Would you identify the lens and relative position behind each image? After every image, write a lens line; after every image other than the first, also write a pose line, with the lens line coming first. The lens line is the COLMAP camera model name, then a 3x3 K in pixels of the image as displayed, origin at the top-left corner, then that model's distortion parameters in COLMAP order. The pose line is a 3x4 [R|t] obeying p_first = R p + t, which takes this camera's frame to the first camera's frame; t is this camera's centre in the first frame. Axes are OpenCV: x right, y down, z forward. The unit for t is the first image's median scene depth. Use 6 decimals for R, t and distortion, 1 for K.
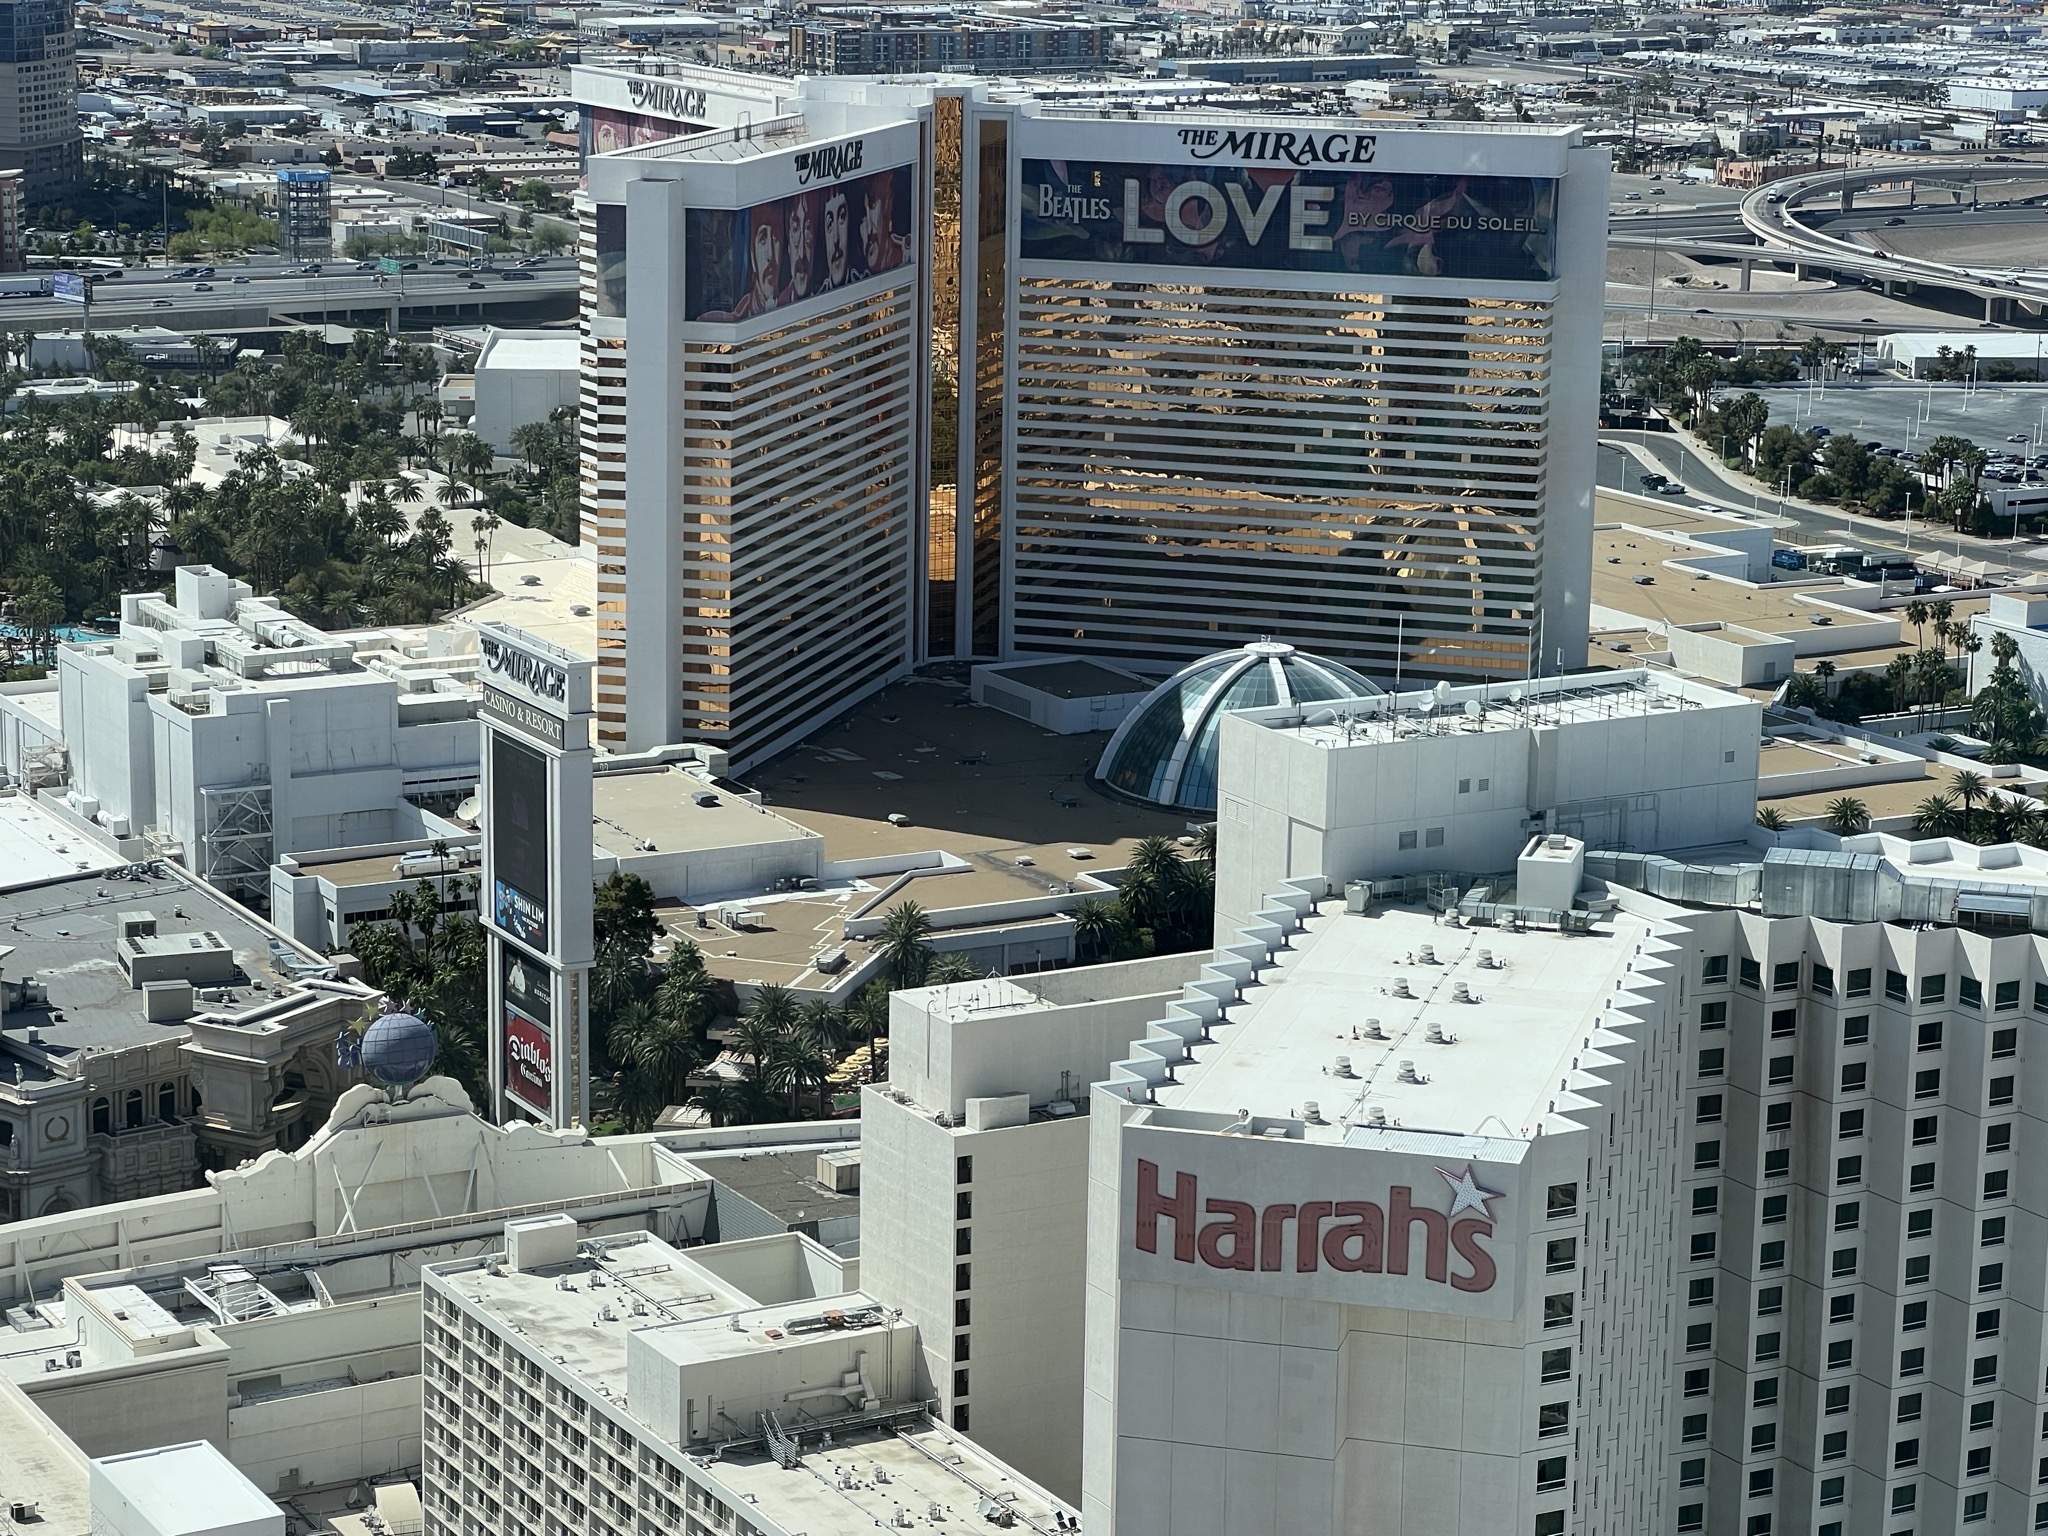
lens RADIAL K [[4553.9, 0, 1030.3], [0, 4553.9, 815.1], [0, 0, 1]] dist [0.116001, 0.752166]
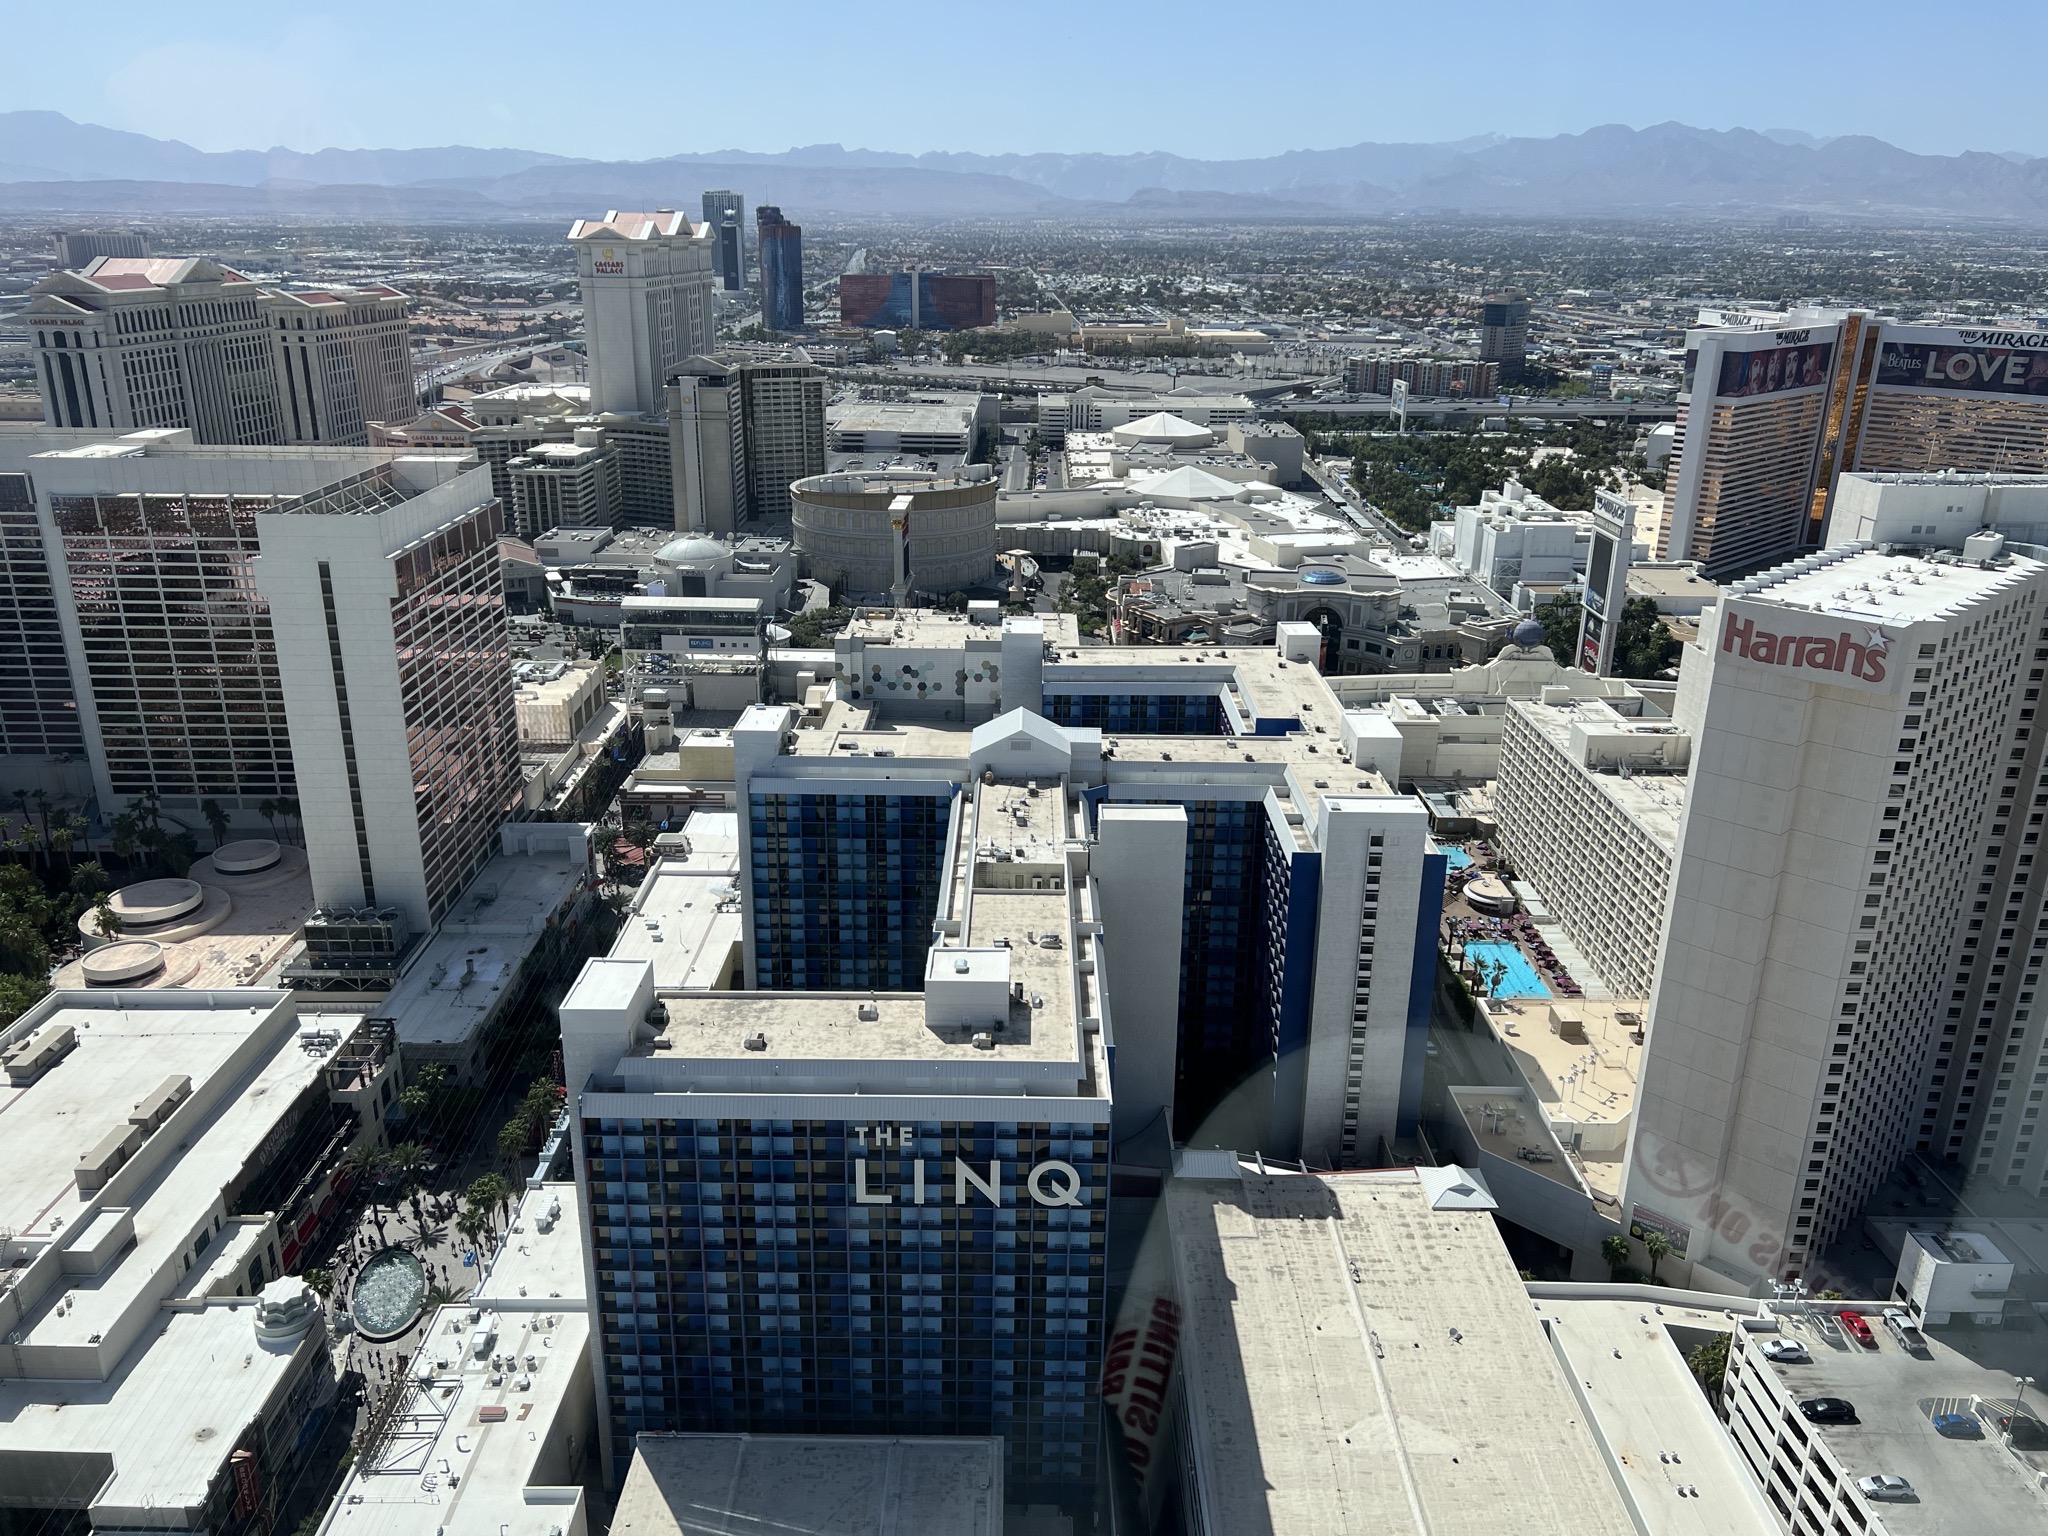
lens RADIAL K [[1534.9, 0, 1024.0], [0, 1534.9, 768.0], [0, 0, 1]] dist [0.061892, -0.062329]
pose [[0.866771, 0.158315, -0.472911, 0.040027], [-0.110349, 0.985653, 0.127711, 0.036329], [0.486345, -0.058511, 0.871806, 0.033166]]
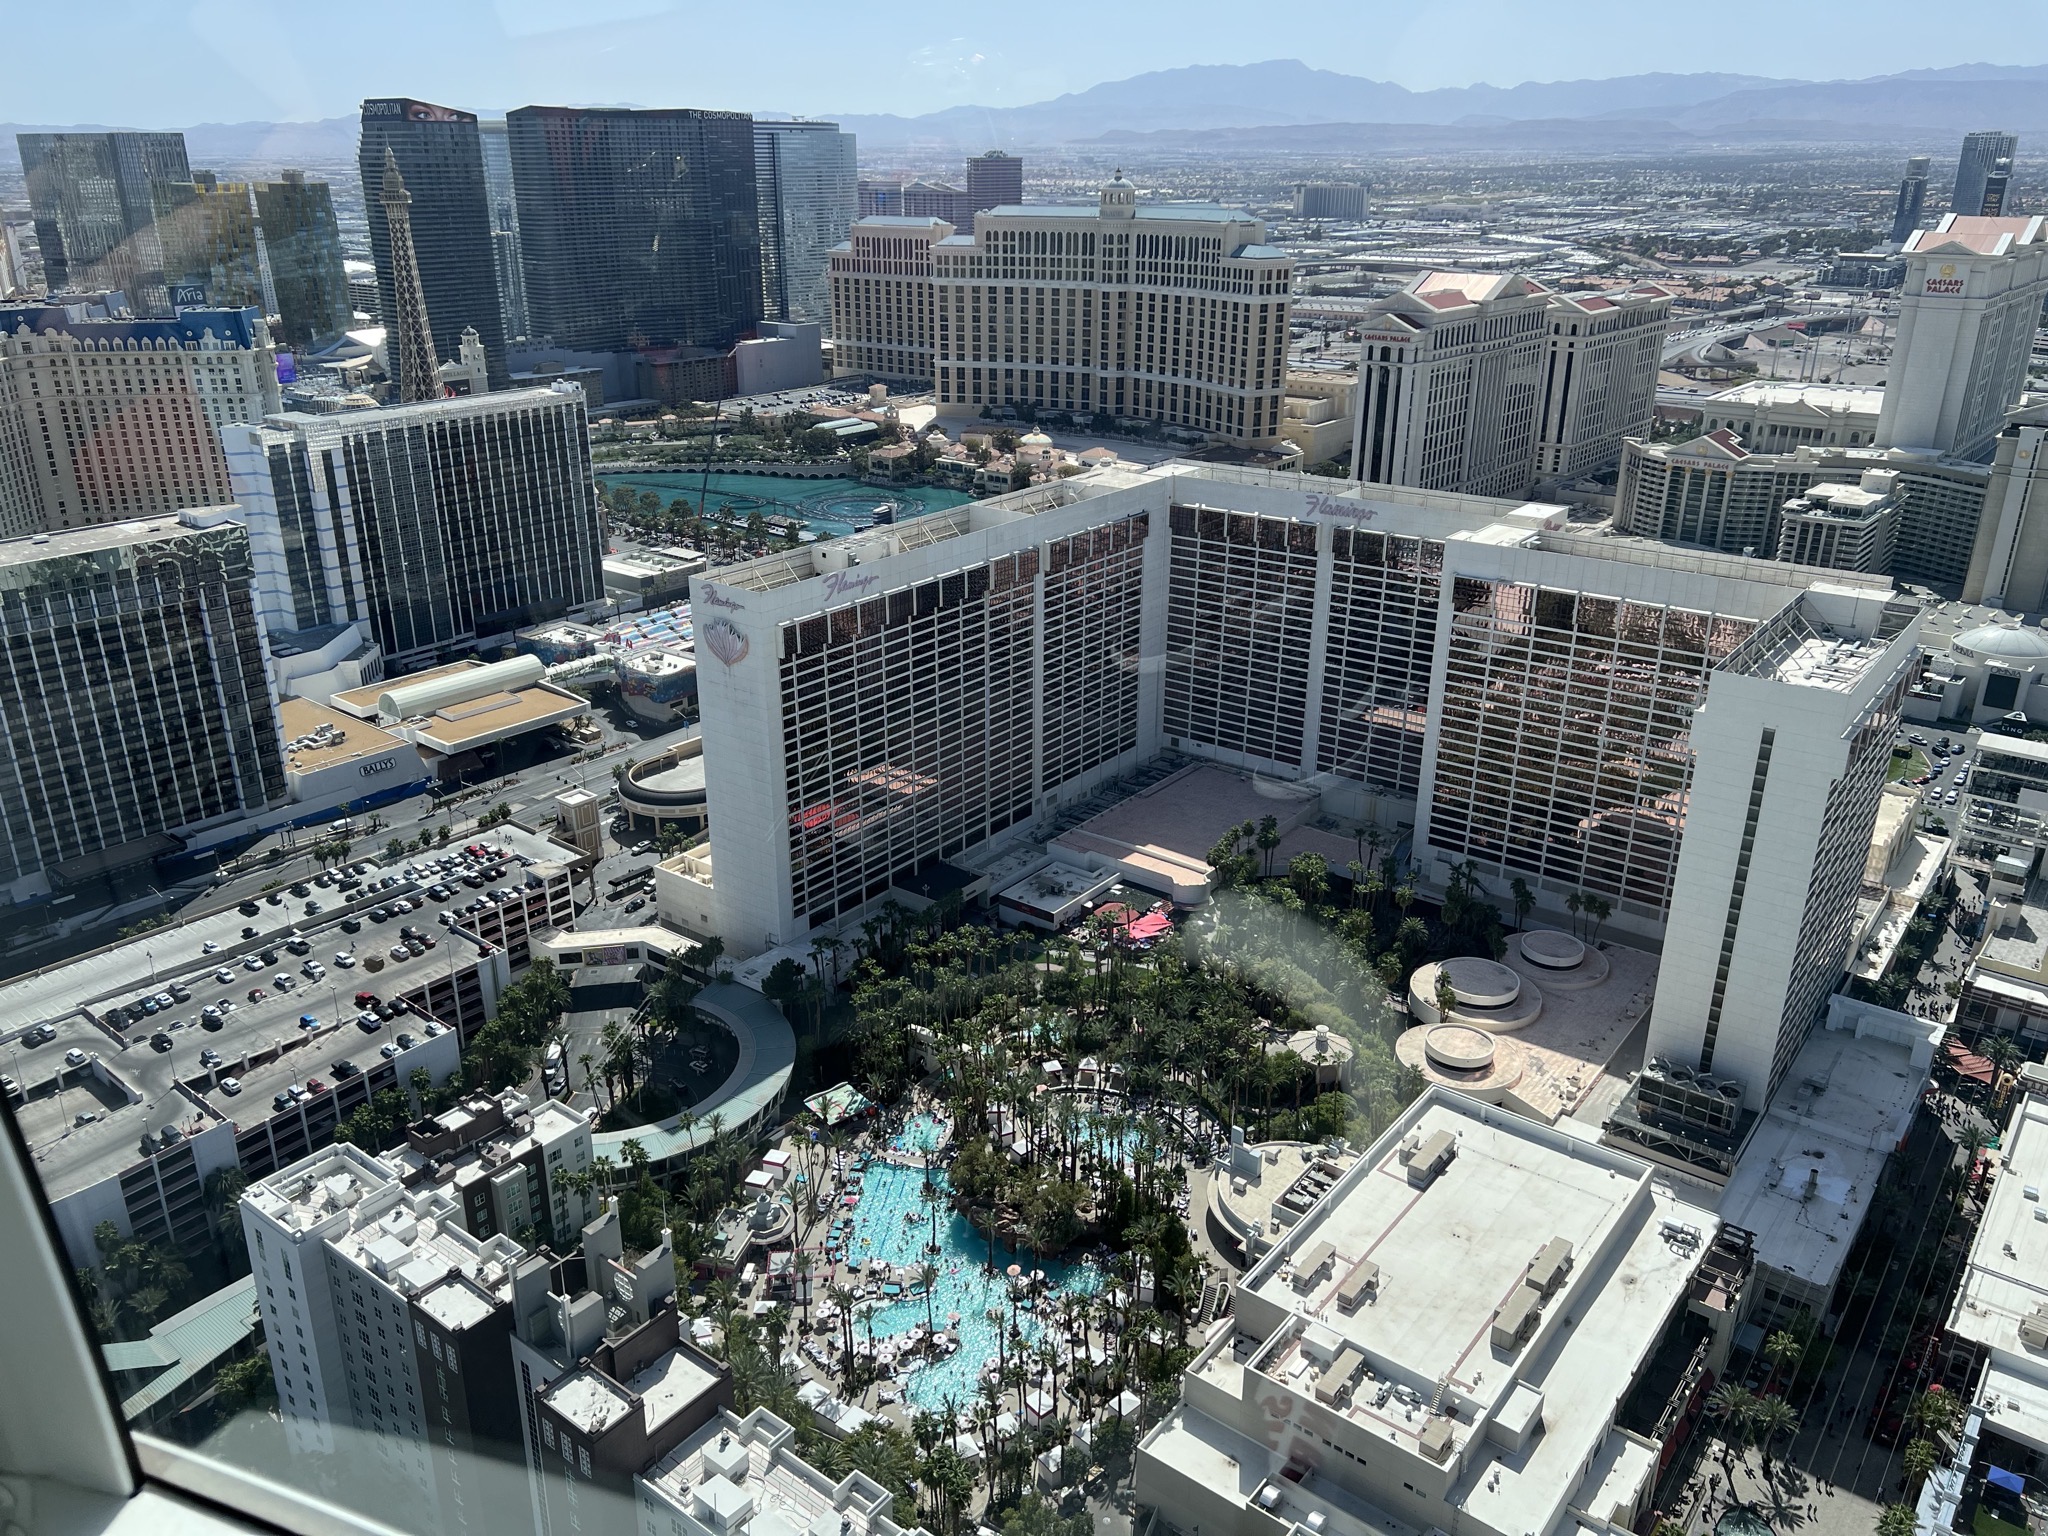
lens RADIAL K [[1555.6, 0, 1024.0], [0, 1555.6, 768.0], [0, 0, 1]] dist [0.025295, -0.001641]
pose [[0.361652, 0.325809, -0.873531, -0.058575], [-0.202767, 0.942010, 0.267402, -0.008546], [0.909997, 0.080417, 0.406742, -0.034751]]
